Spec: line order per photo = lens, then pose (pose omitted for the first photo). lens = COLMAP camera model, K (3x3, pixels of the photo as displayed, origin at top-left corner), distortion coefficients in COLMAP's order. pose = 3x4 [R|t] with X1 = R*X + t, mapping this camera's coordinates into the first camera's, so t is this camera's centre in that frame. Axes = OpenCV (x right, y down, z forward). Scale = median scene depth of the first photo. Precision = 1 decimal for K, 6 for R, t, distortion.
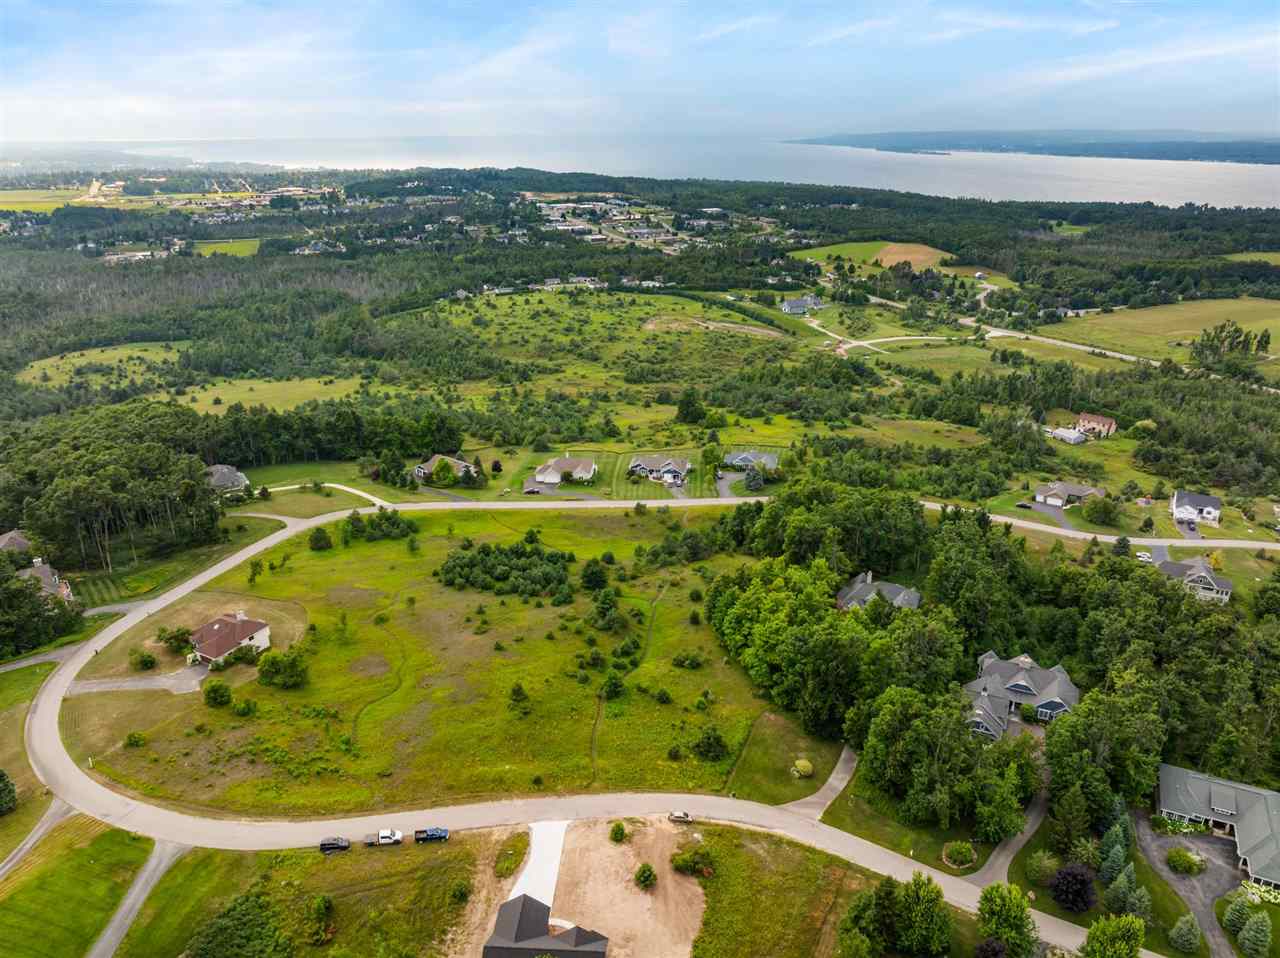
lens RADIAL K [[899.9, 0, 668.6], [0, 899.9, 457.9], [0, 0, 1]] dist [-0.048016, 0.024586]
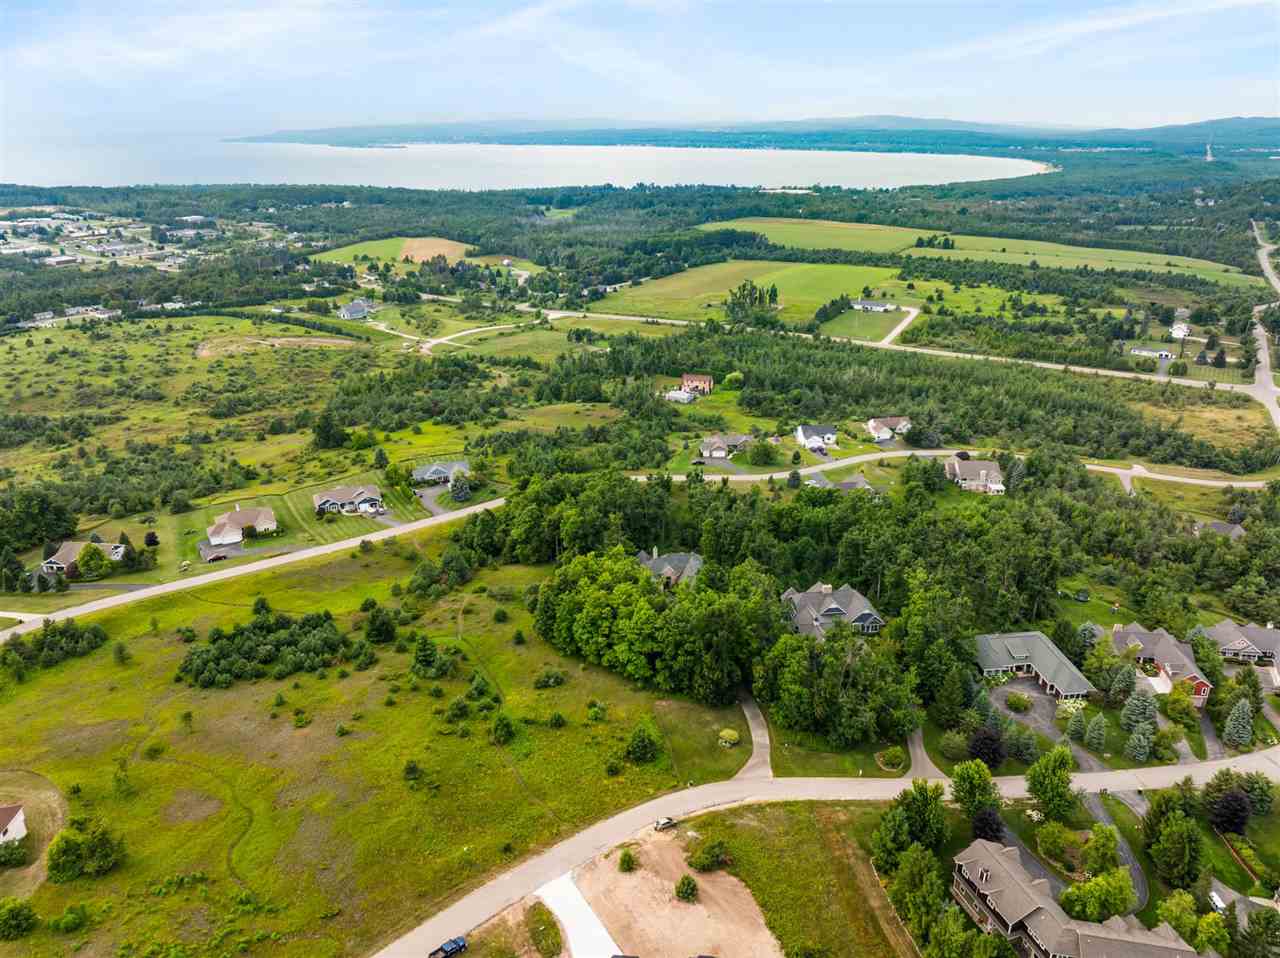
lens RADIAL K [[899.9, 0, 657.7], [0, 899.9, 460.0], [0, 0, 1]] dist [-0.048016, 0.024586]
pose [[0.850700, -0.190147, 0.490055, -0.170345], [0.186018, 0.980853, 0.057669, -0.021103], [-0.491637, 0.042100, 0.869782, 0.055242]]
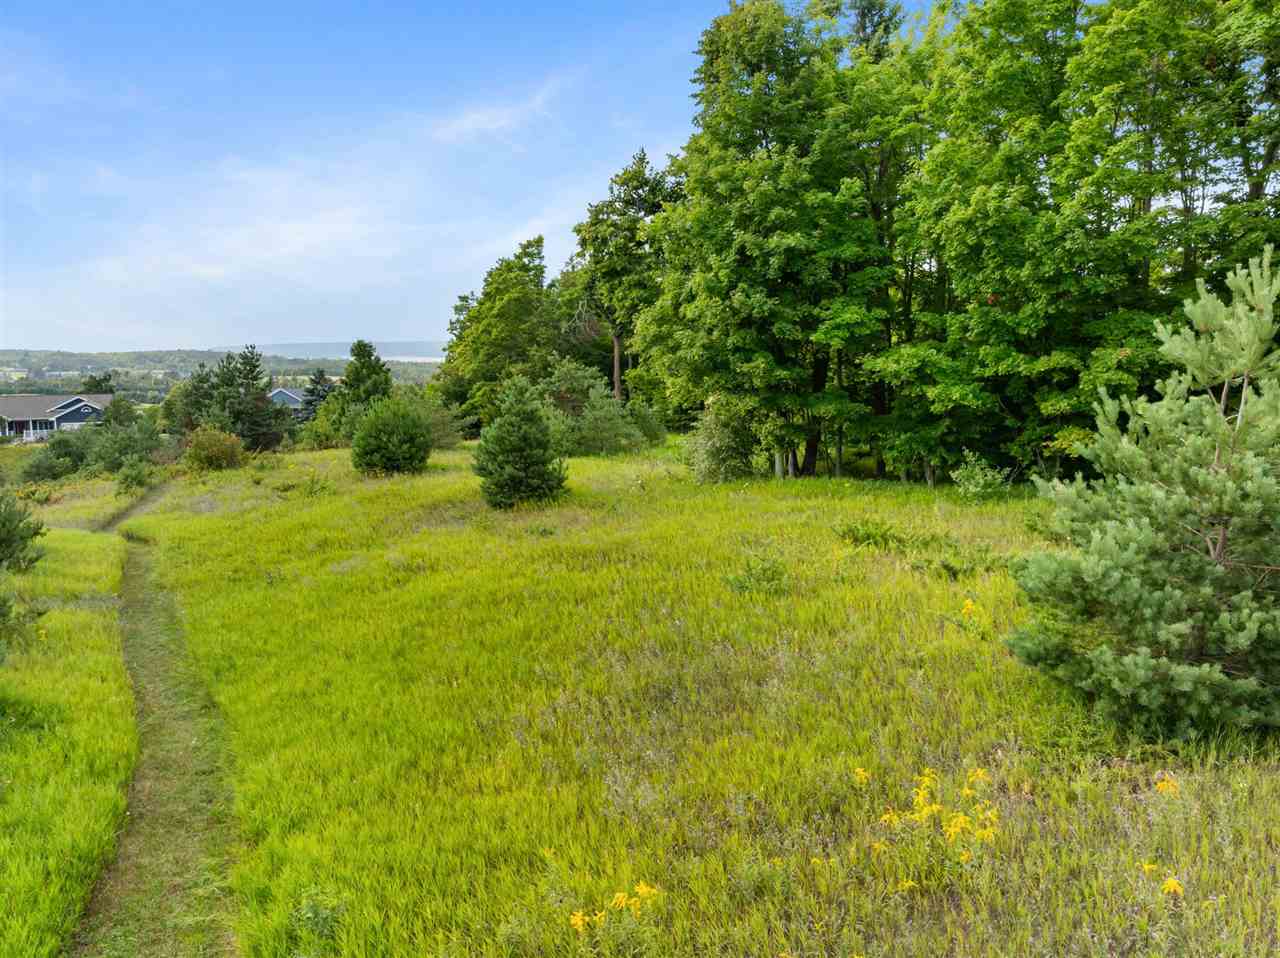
lens RADIAL K [[899.9, 0, 645.4], [0, 899.9, 476.1], [0, 0, 1]] dist [-0.048016, 0.024586]
pose [[0.815275, -0.092607, 0.571621, -0.017577], [0.205467, 0.969164, -0.136035, 0.123839], [-0.541397, 0.228355, 0.809162, 0.548299]]
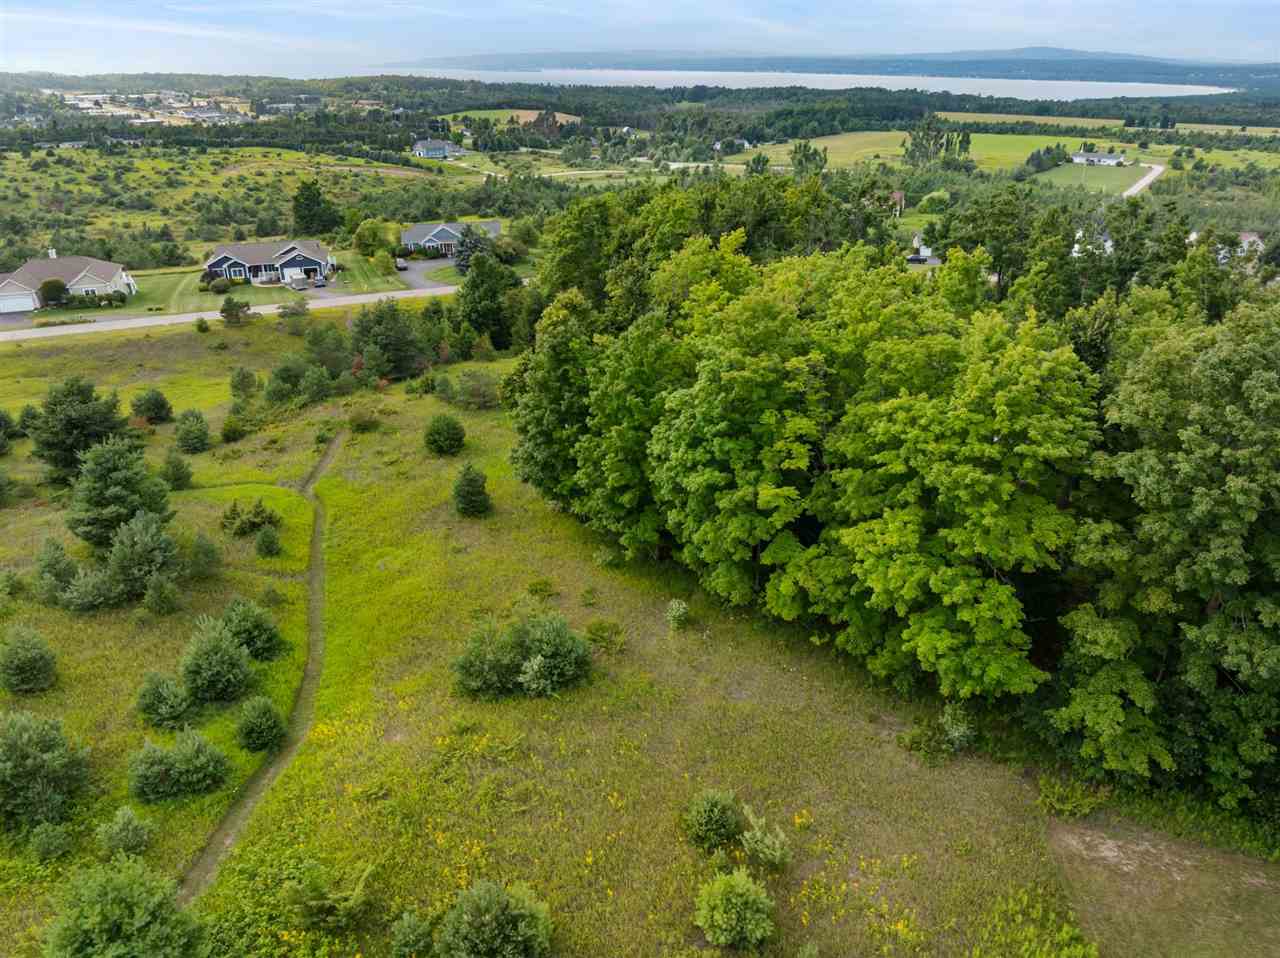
lens RADIAL K [[899.9, 0, 648.4], [0, 899.9, 469.1], [0, 0, 1]] dist [-0.048016, 0.024586]
pose [[0.920087, -0.173931, 0.350981, -0.010722], [0.143228, 0.983350, 0.111838, 0.090411], [-0.364589, -0.052631, 0.929680, 0.442682]]
